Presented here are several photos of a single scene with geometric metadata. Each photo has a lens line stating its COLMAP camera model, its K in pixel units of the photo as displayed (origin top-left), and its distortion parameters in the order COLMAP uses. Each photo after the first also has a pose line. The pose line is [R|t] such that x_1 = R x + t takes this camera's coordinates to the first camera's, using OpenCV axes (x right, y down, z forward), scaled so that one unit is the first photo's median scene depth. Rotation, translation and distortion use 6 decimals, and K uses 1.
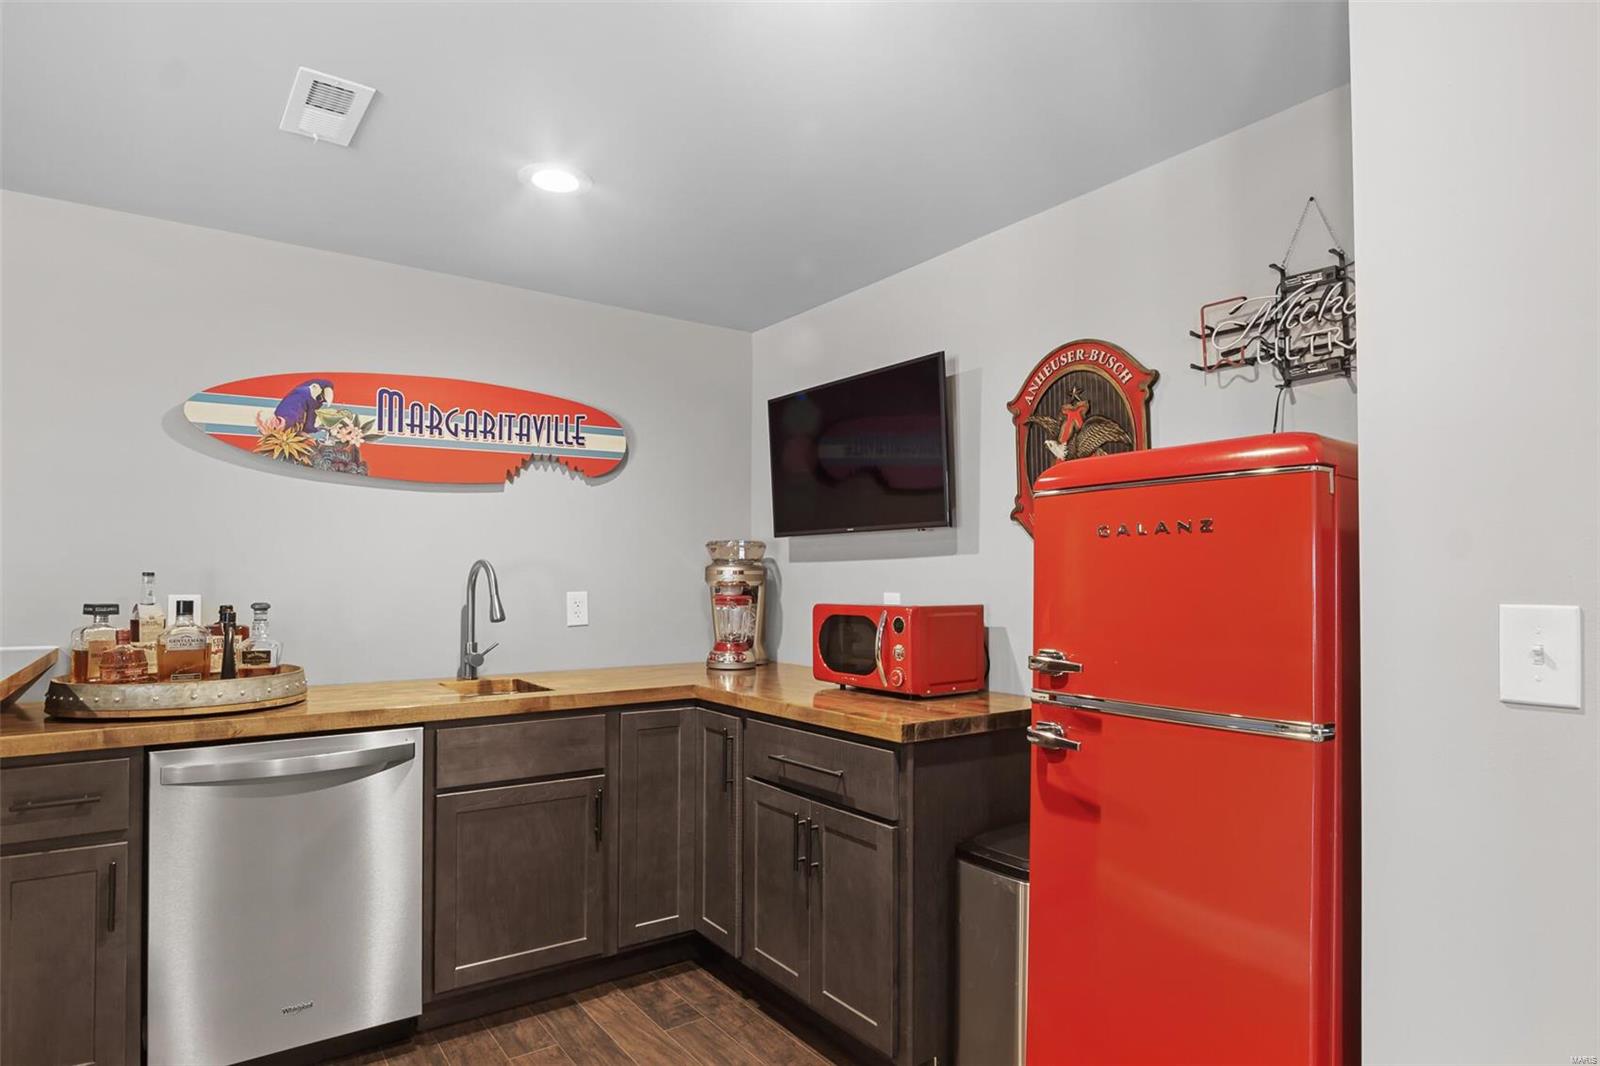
lens RADIAL K [[881.6, 0, 799.3], [0, 881.6, 556.8], [0, 0, 1]] dist [-0.016419, 0.000132]
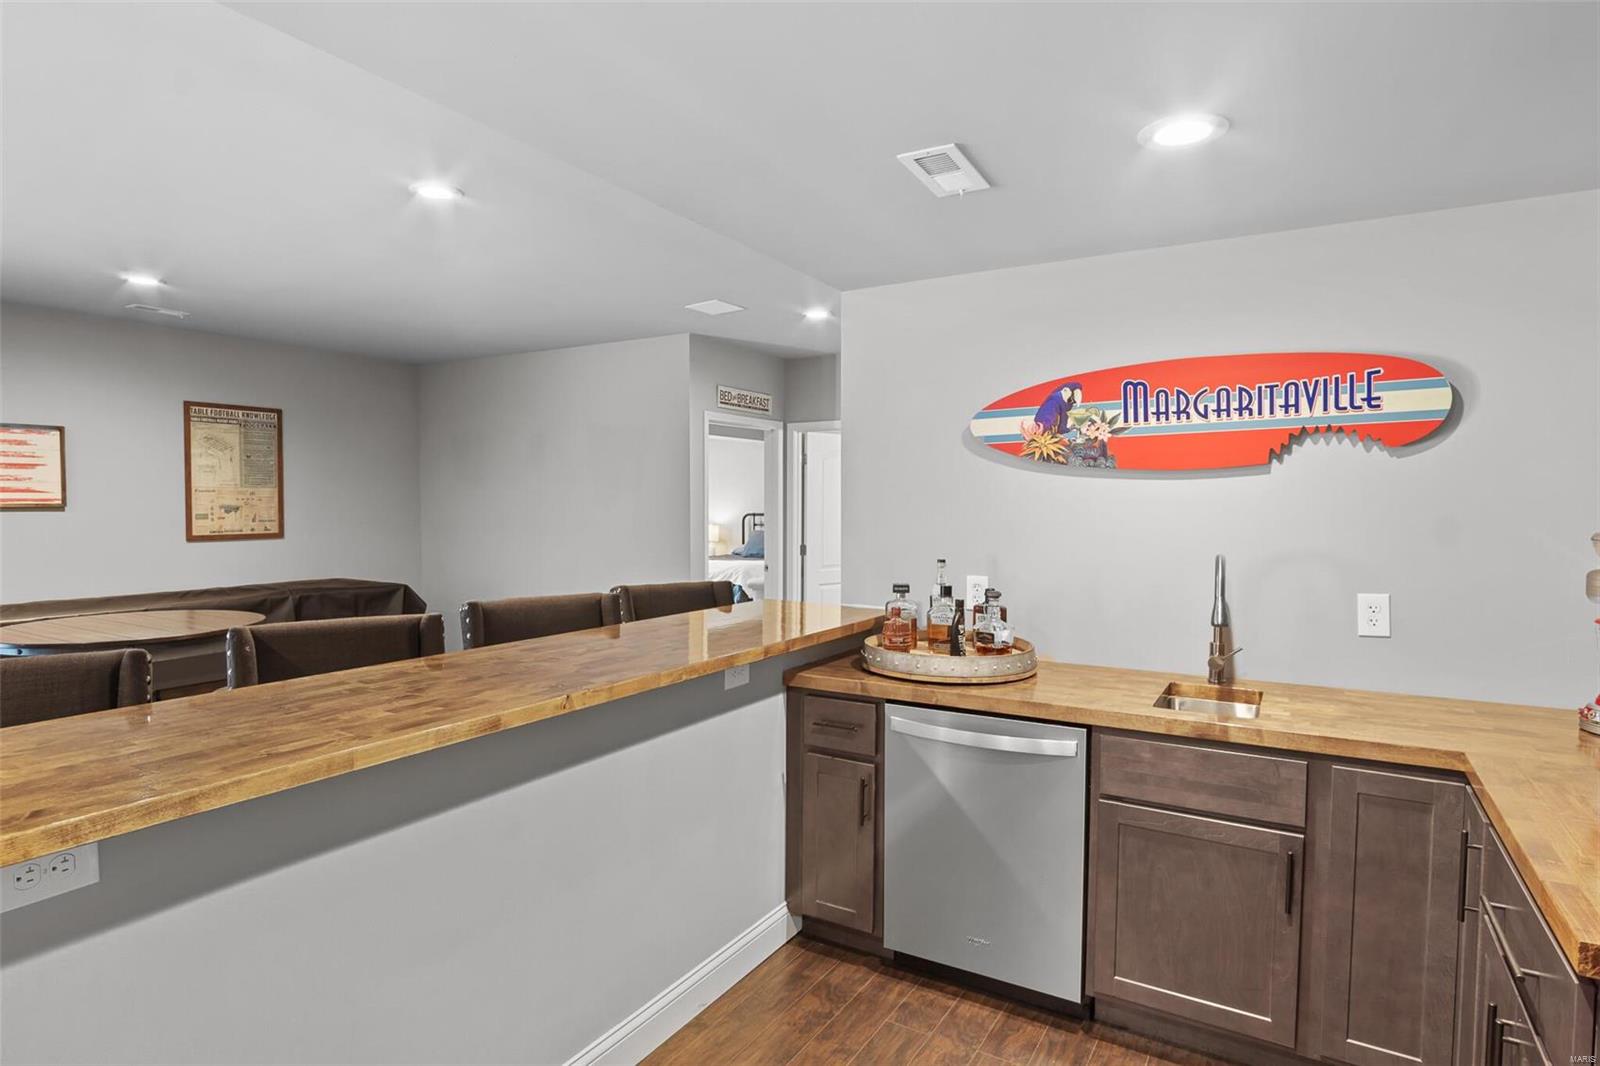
lens RADIAL K [[862.7, 0, 781.9], [0, 862.7, 532.8], [0, 0, 1]] dist [-0.016431, 0.000207]
pose [[0.389270, 0.029005, -0.920667, 0.283771], [0.021825, 0.998933, 0.040699, -0.066671], [0.920865, -0.035937, 0.388221, 0.247183]]
